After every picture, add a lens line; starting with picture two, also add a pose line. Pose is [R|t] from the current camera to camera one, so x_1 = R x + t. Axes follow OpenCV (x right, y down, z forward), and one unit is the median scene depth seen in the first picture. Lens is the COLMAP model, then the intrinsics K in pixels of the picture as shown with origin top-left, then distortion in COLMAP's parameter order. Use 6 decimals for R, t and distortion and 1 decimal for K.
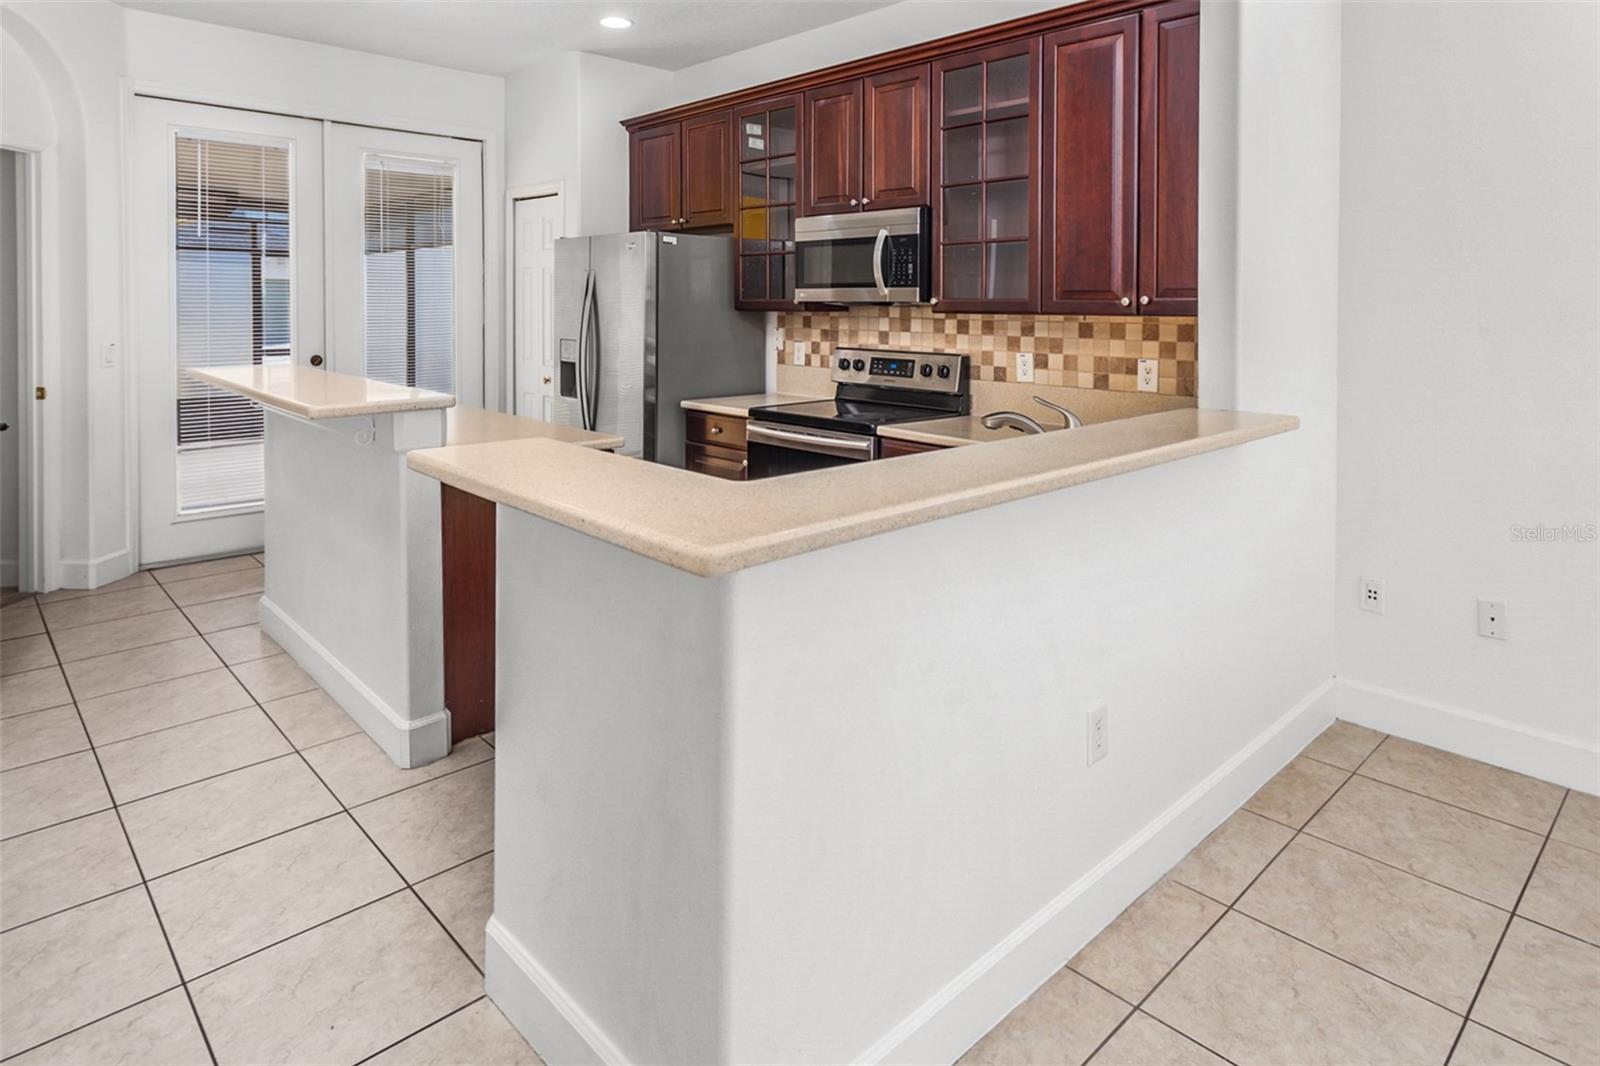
lens RADIAL K [[873.6, 0, 805.5], [0, 873.6, 534.2], [0, 0, 1]] dist [-0.007087, -0.001103]
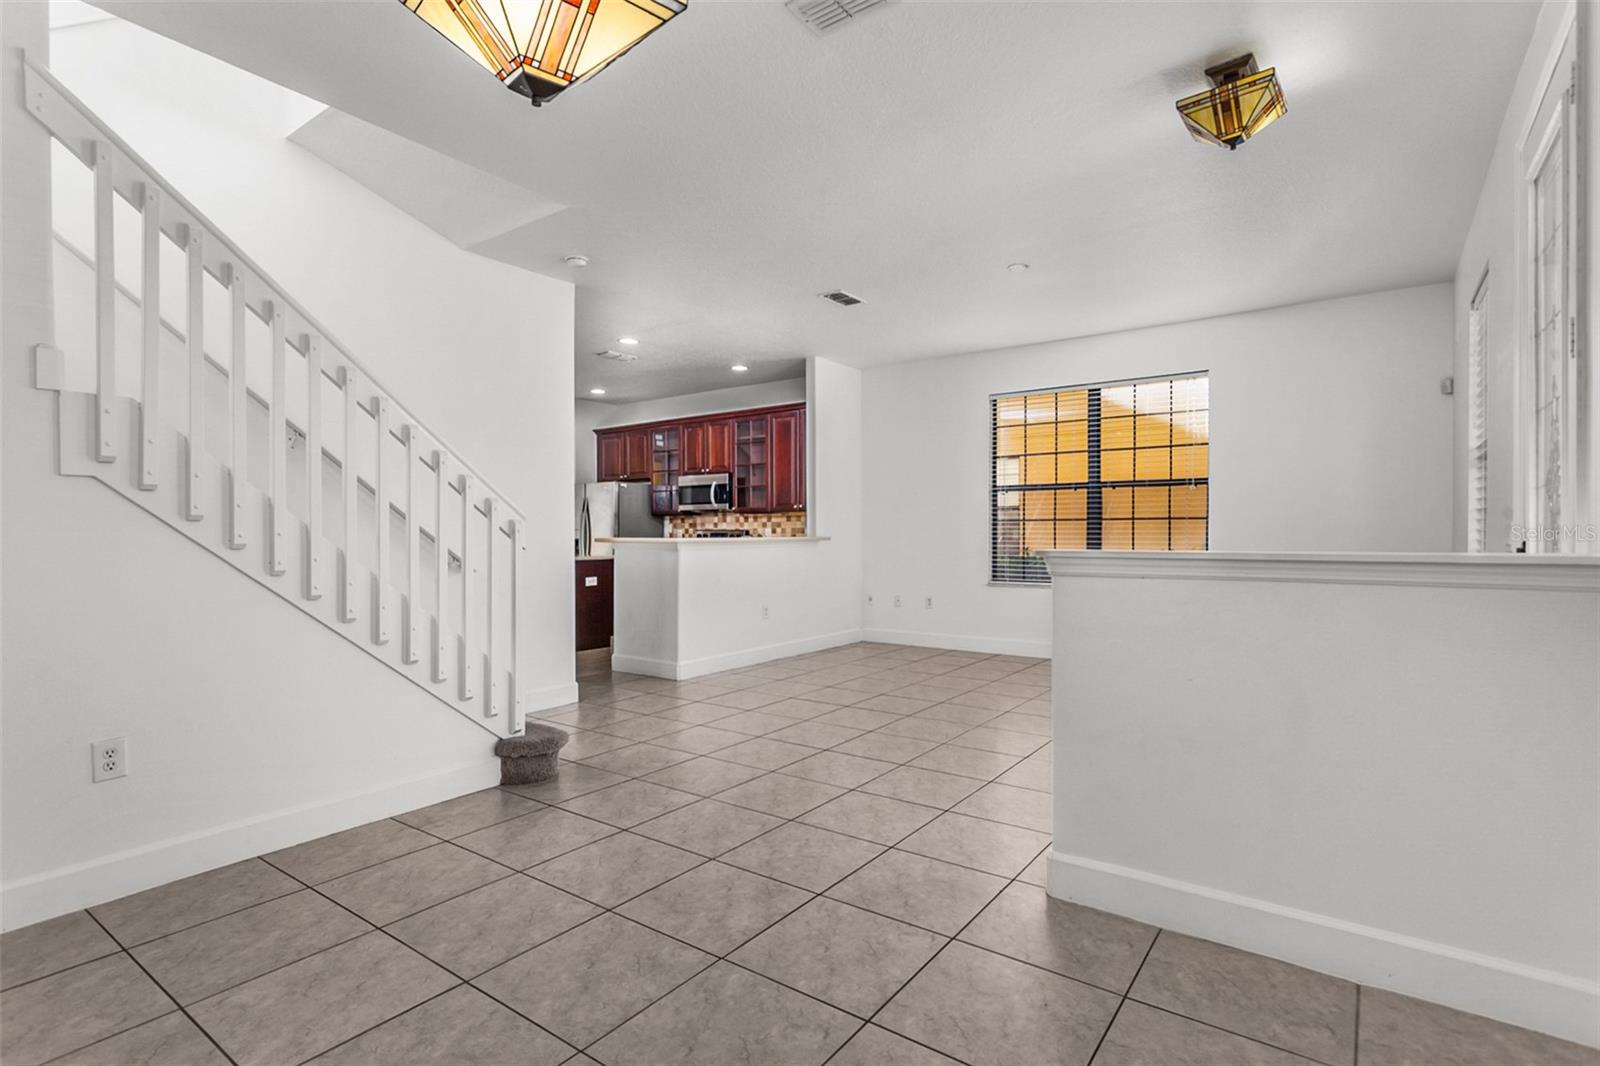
lens RADIAL K [[791.4, 0, 798.5], [0, 791.4, 530.2], [0, 0, 1]] dist [-0.002668, 0.000272]
pose [[0.990518, -0.002707, 0.137356, 0.018110], [0.038951, 0.964313, -0.261883, 0.365947], [-0.131745, 0.264750, 0.955275, -1.094898]]
